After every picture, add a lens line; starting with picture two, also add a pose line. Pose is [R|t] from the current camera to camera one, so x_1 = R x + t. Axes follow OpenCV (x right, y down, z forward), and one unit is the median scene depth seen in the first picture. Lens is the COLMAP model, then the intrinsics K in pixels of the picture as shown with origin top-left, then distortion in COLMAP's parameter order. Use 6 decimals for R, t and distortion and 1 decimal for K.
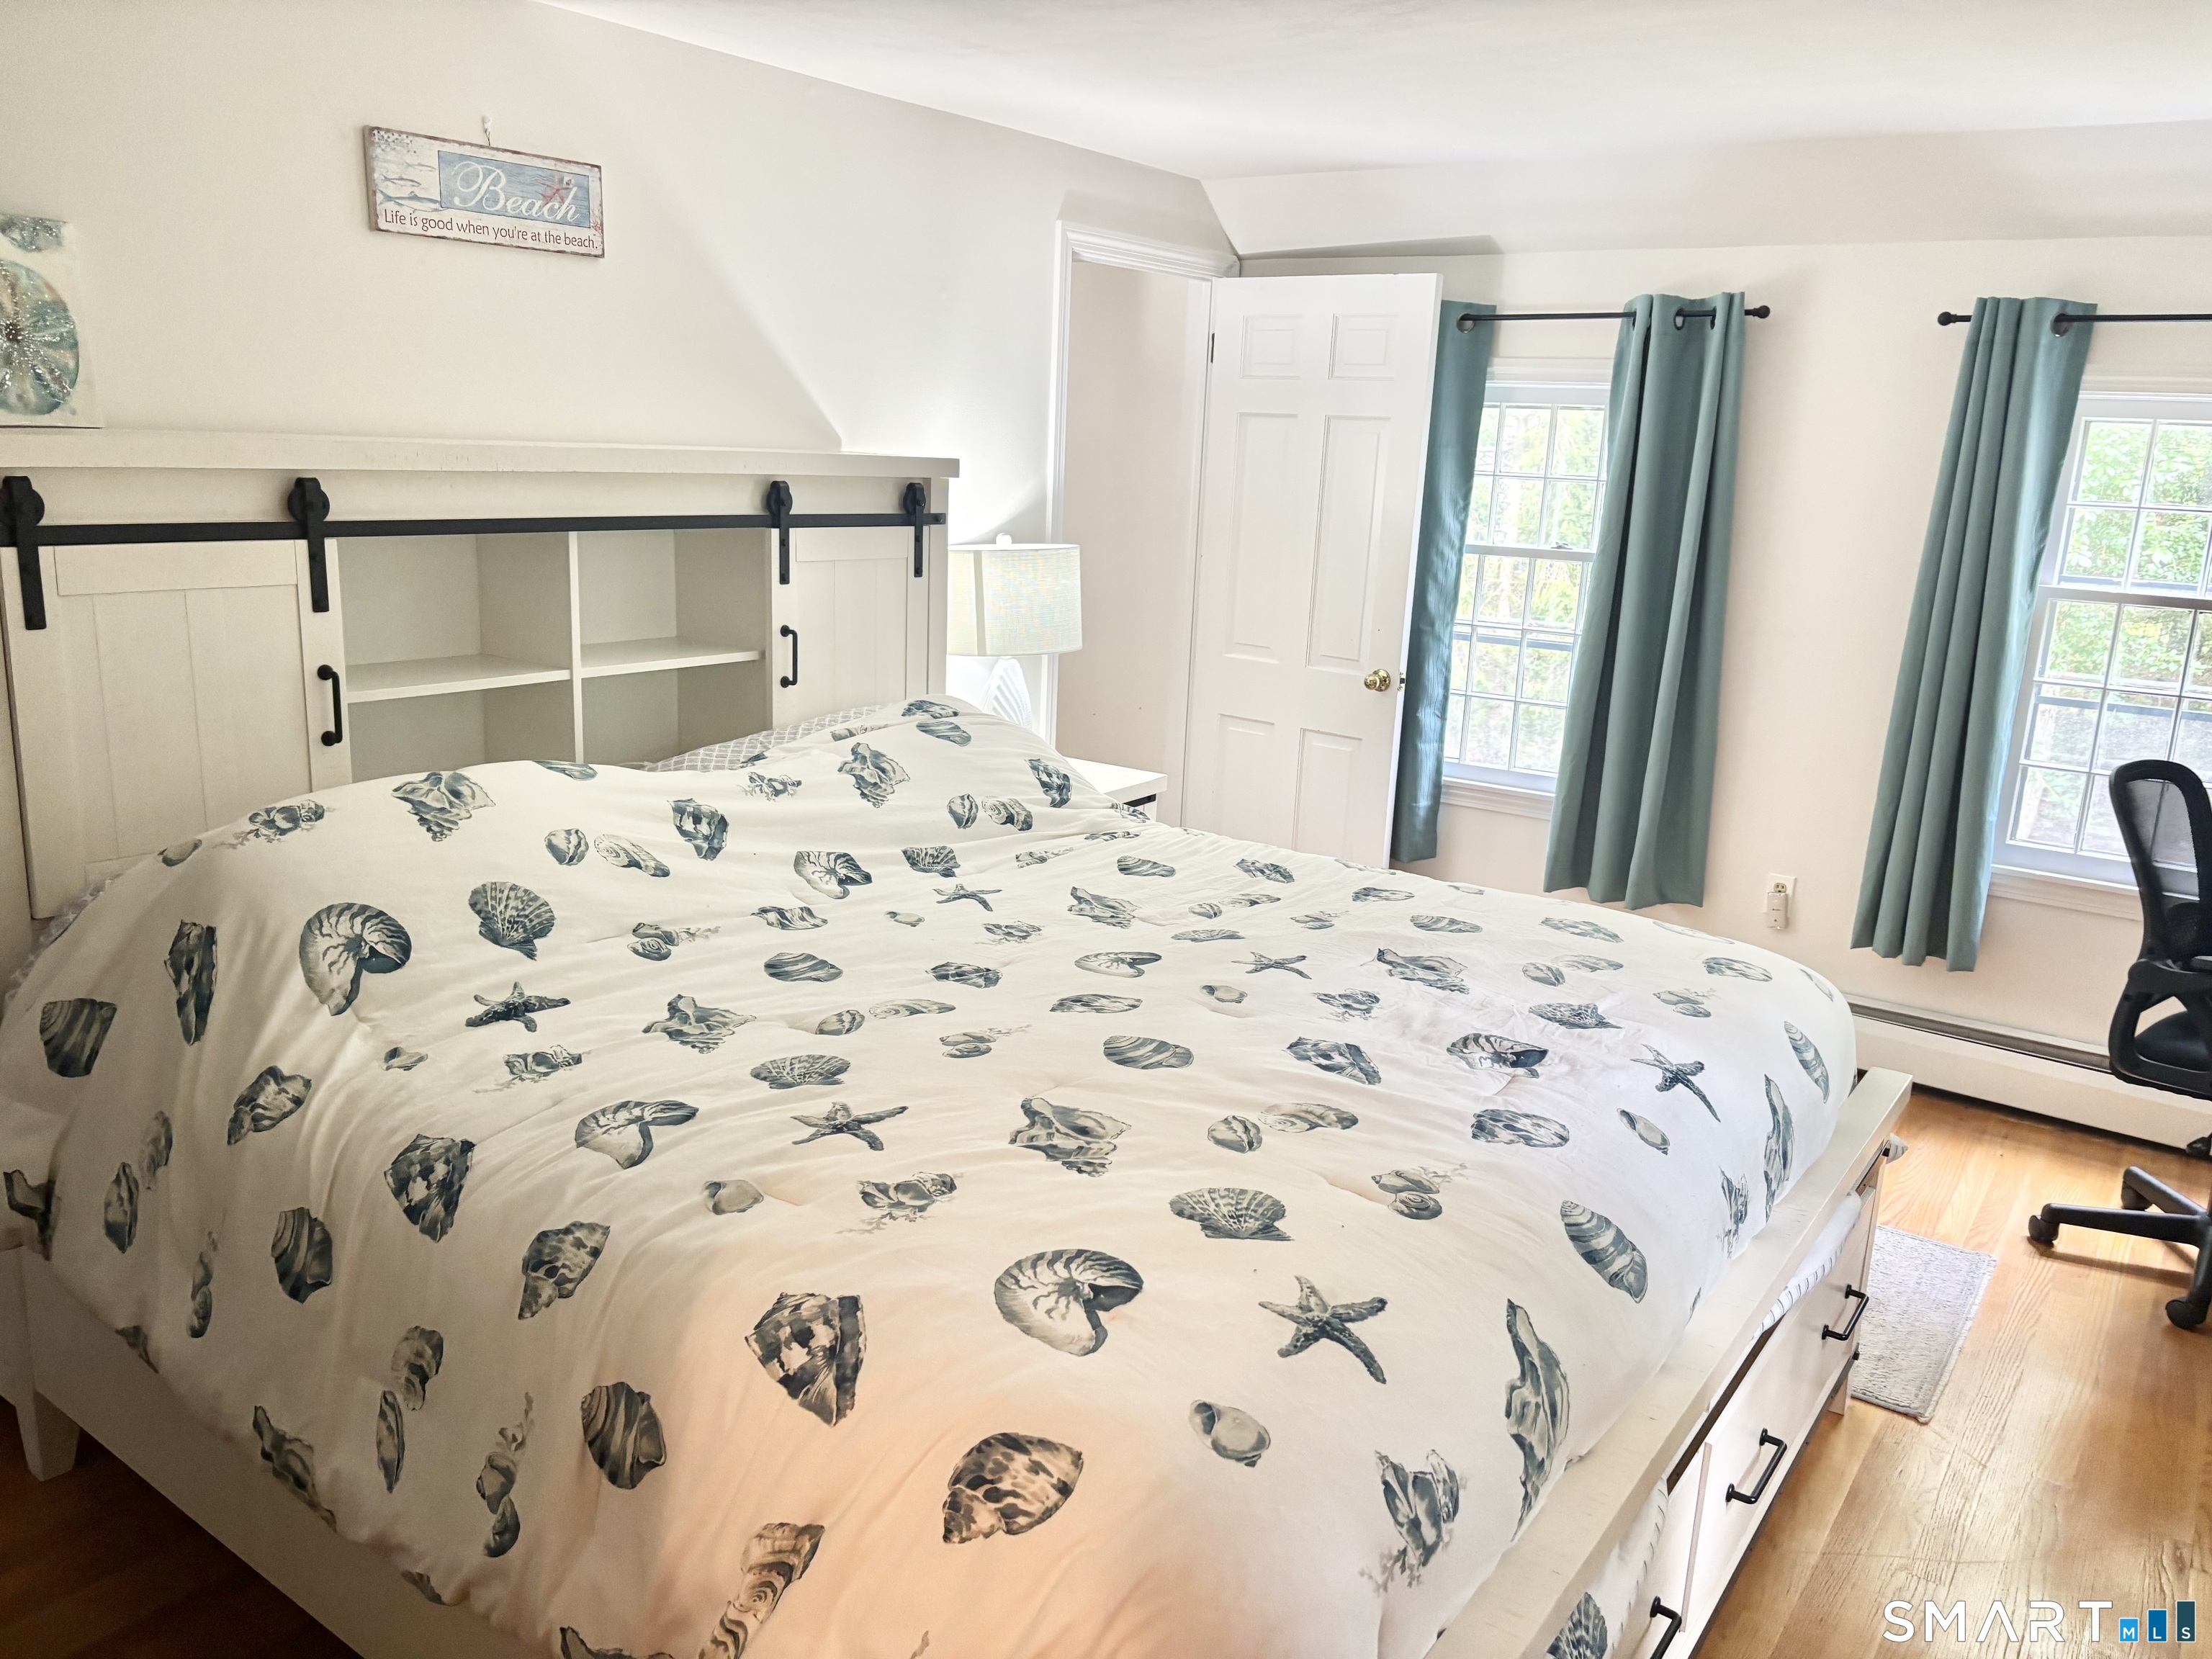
lens RADIAL K [[1673.8, 0, 1108.4], [0, 1673.8, 827.8], [0, 0, 1]] dist [0.010355, -0.000922]
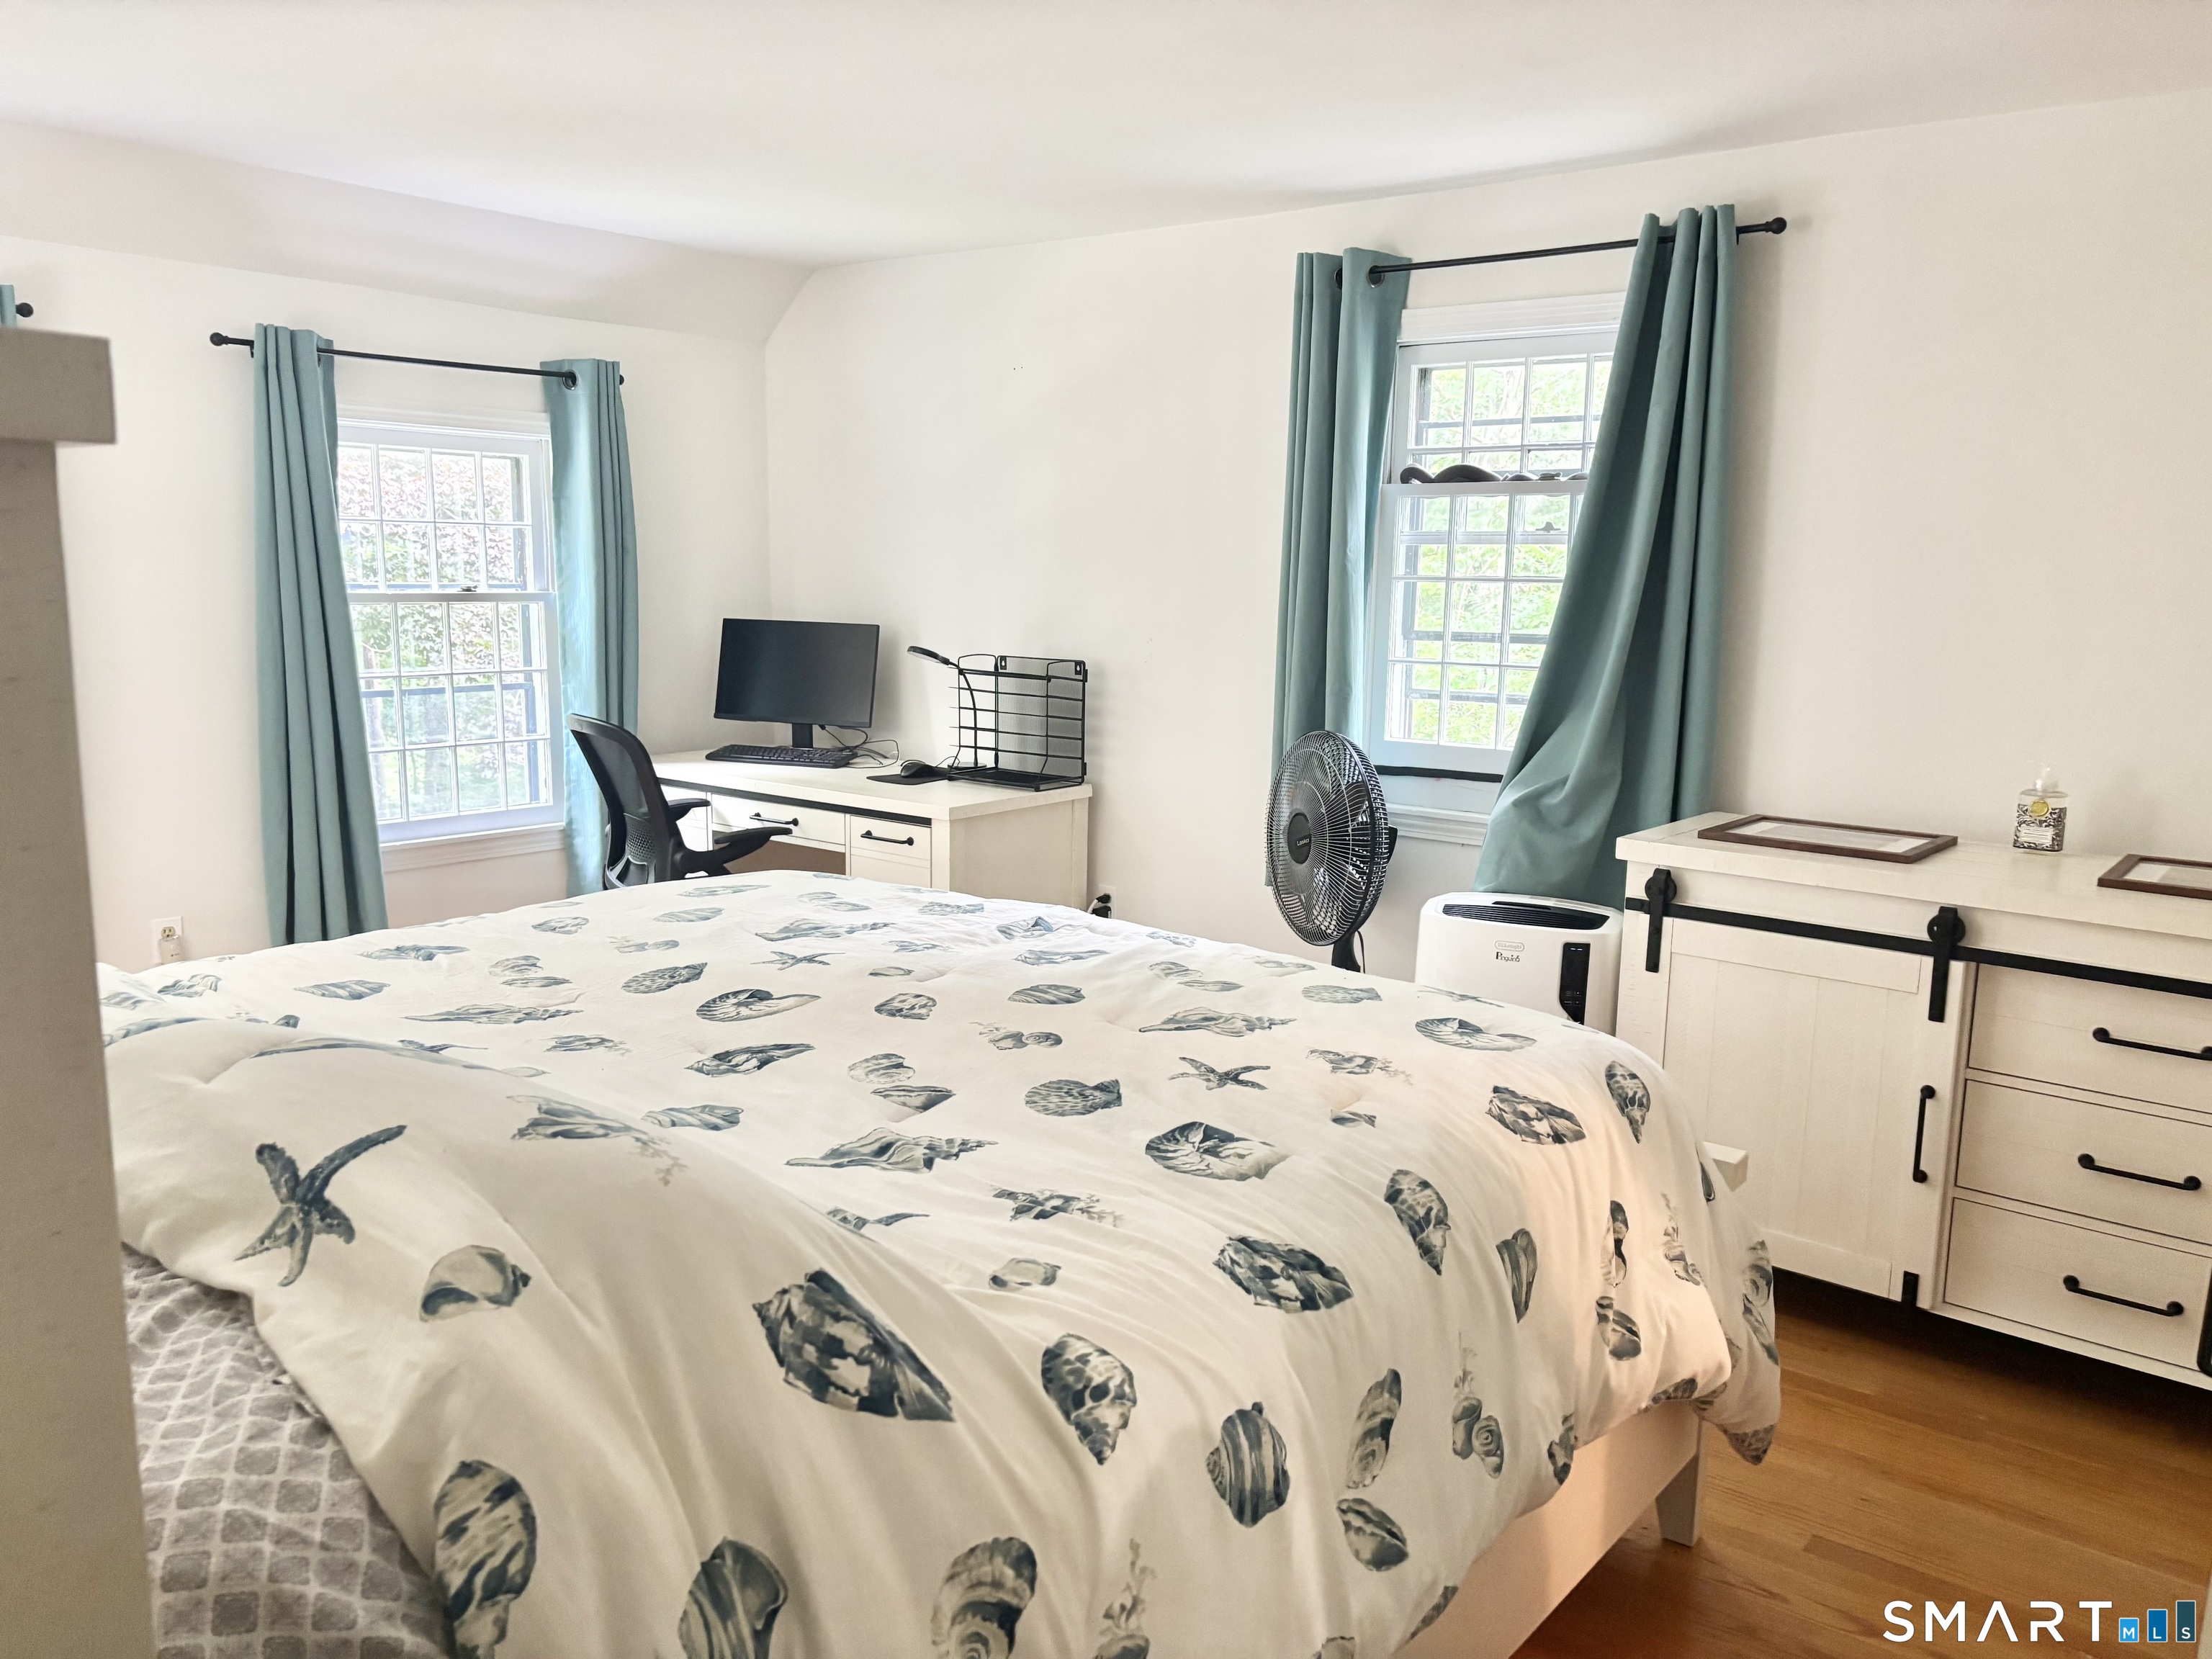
lens RADIAL K [[1673.8, 0, 1109.5], [0, 1673.8, 833.7], [0, 0, 1]] dist [0.010355, -0.000922]
pose [[0.071683, -0.200909, 0.976984, -1.073681], [0.220017, 0.958561, 0.180978, -0.167950], [-0.972859, 0.201980, 0.112917, 0.823260]]
